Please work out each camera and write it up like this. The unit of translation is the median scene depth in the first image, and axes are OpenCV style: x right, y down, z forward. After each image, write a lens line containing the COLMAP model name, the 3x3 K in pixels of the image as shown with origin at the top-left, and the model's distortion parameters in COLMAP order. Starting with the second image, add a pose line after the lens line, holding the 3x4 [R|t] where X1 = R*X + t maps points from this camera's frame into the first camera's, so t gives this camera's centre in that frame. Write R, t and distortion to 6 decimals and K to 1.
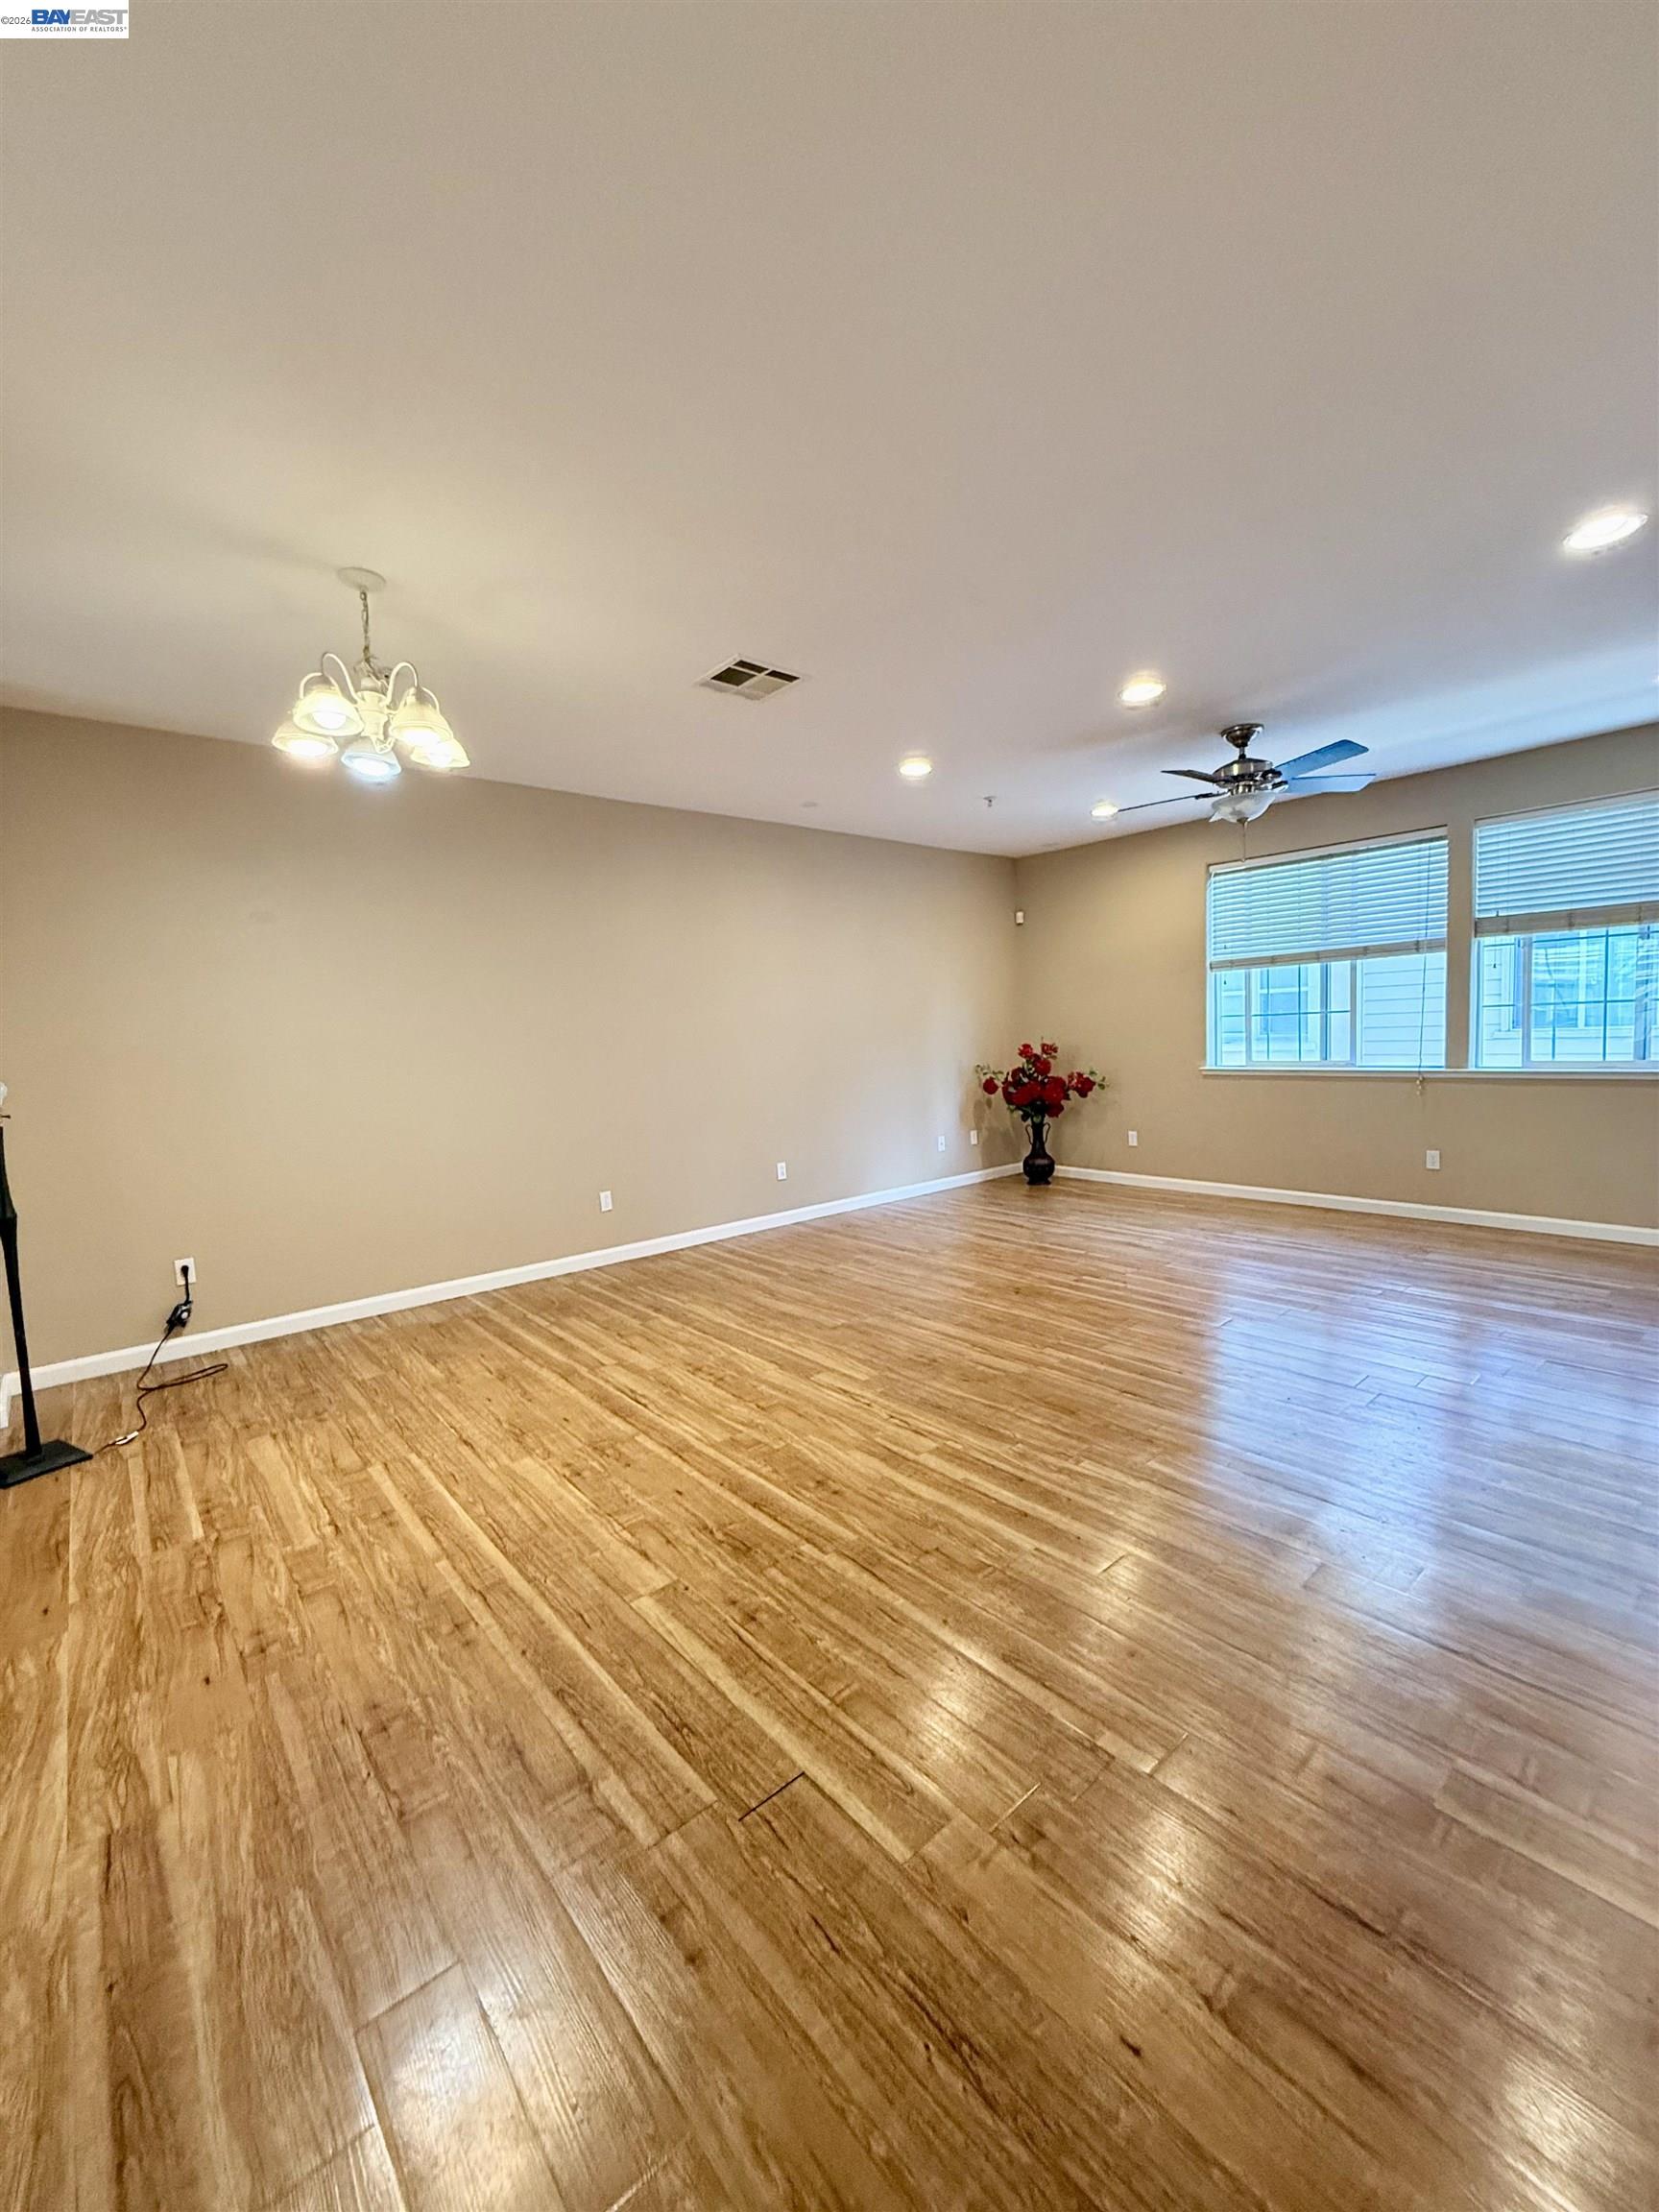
lens RADIAL K [[881.5, 0, 828.9], [0, 881.5, 1101.7], [0, 0, 1]] dist [0.000380, -0.000451]
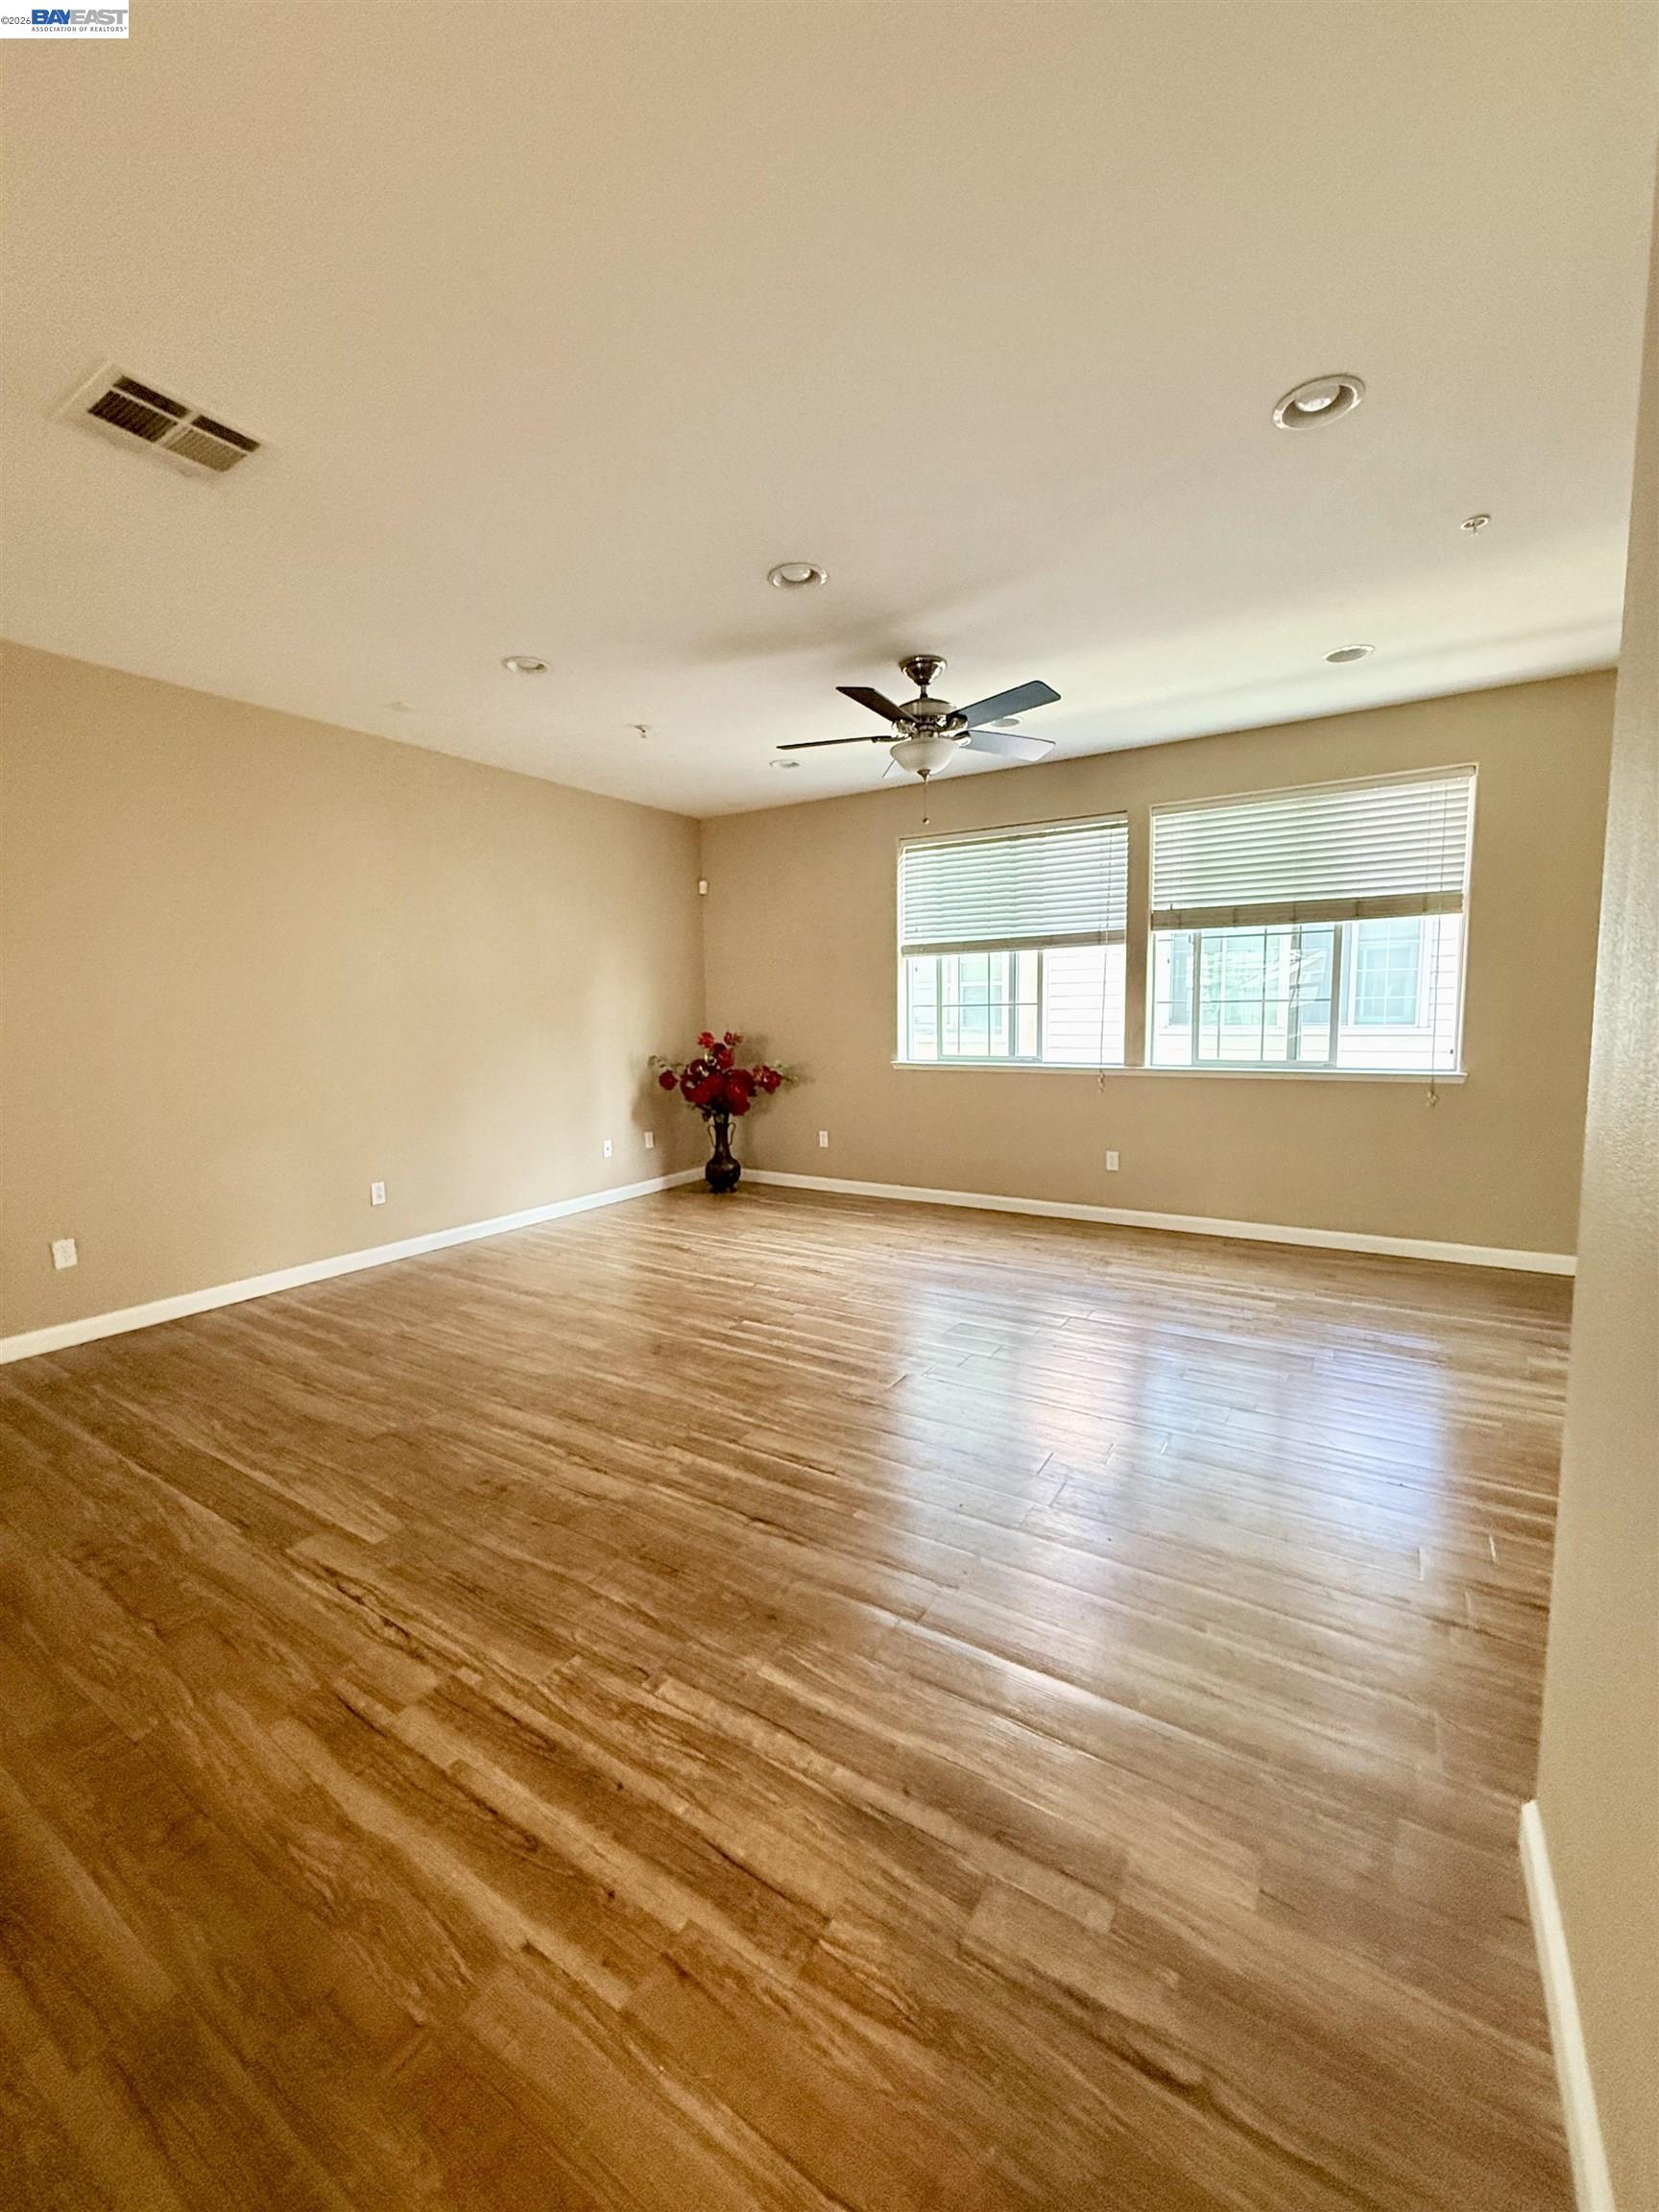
lens RADIAL K [[881.5, 0, 828.9], [0, 881.5, 1101.7], [0, 0, 1]] dist [0.000380, -0.000451]
pose [[0.955133, -0.005031, 0.296134, 0.126960], [0.000183, 0.999866, 0.016398, -0.017500], [-0.296176, -0.015608, 0.955006, 0.209321]]
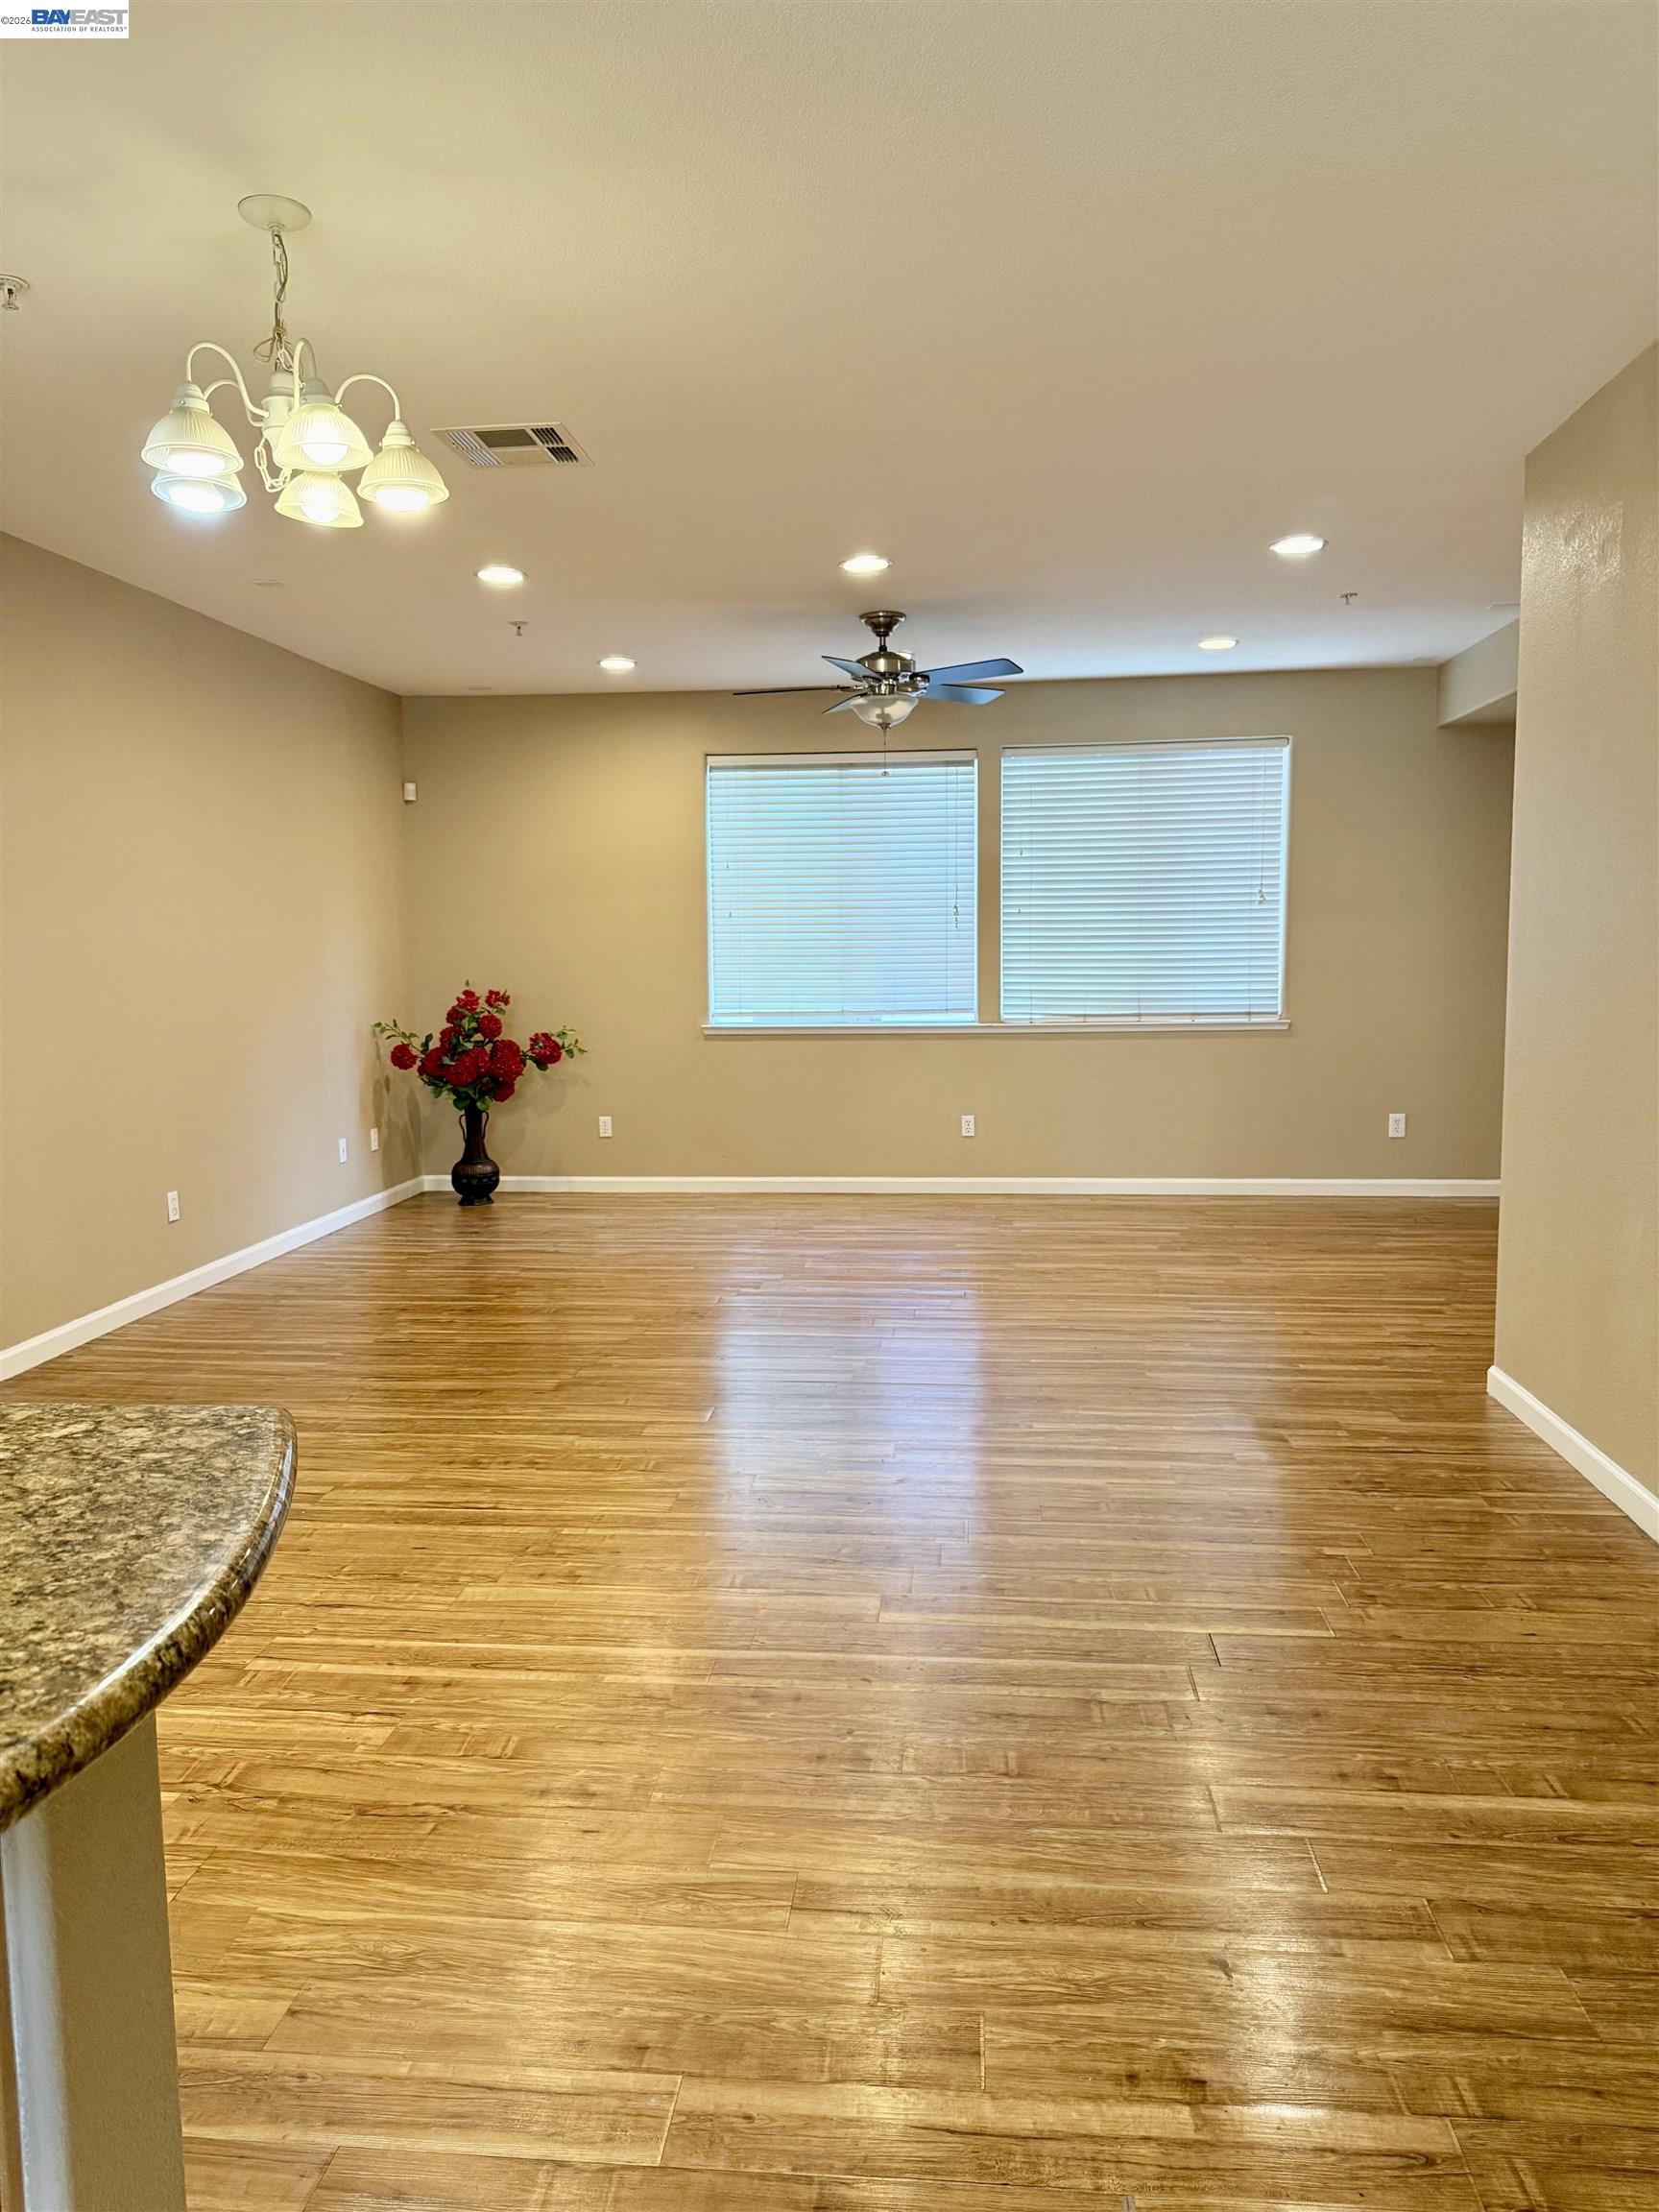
lens RADIAL K [[1536.5, 0, 829.5], [0, 1536.5, 1106.0], [0, 0, 1]] dist [0.137630, -0.275000]
pose [[0.722819, -0.038914, 0.689941, -0.594761], [0.038284, 0.999135, 0.016244, 0.018941], [-0.689976, 0.014672, 0.723684, -0.032377]]
